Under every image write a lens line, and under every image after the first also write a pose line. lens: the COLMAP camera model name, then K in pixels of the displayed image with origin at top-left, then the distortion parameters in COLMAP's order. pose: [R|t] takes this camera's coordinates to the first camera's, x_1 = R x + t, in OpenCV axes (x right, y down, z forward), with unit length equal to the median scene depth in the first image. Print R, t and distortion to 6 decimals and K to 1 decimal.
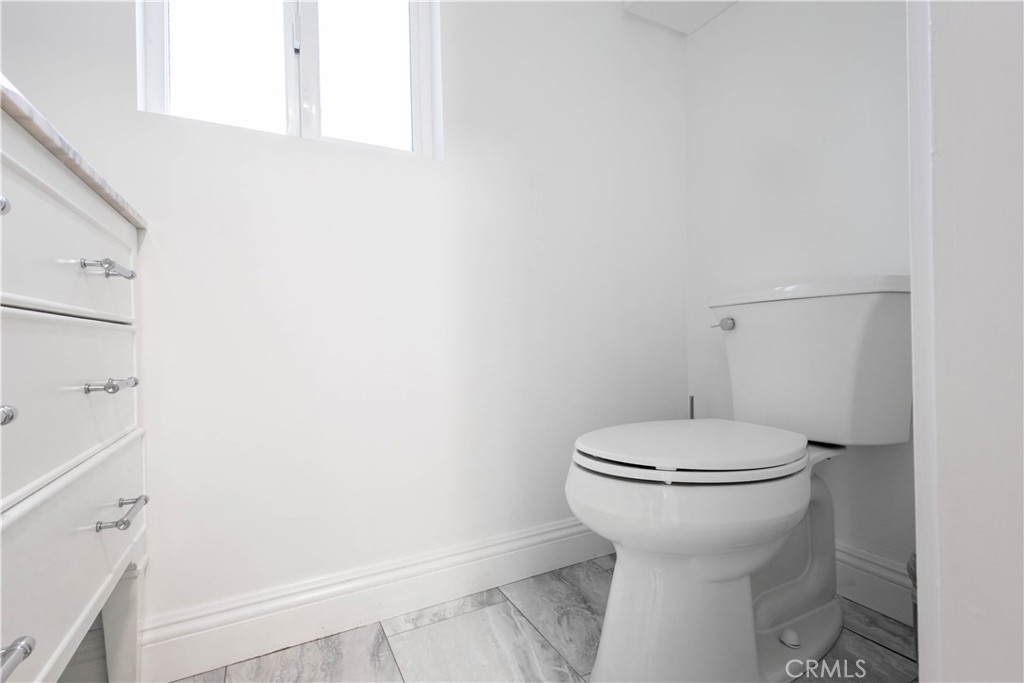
lens RADIAL K [[467.9, 0, 509.4], [0, 467.9, 340.9], [0, 0, 1]] dist [0.014197, -0.005406]
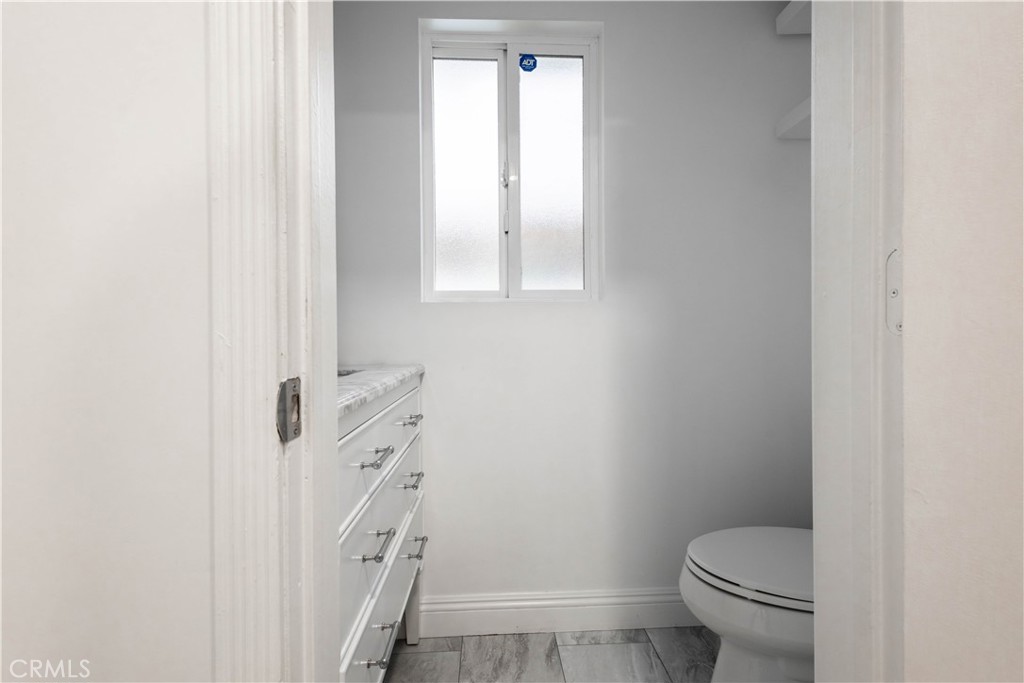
lens RADIAL K [[467.9, 0, 514.5], [0, 467.9, 338.5], [0, 0, 1]] dist [0.014197, -0.005406]
pose [[0.911430, 0.014947, -0.411184, 0.191043], [-0.009720, 0.999843, 0.014800, -0.322223], [0.411341, -0.009492, 0.911432, -0.350687]]
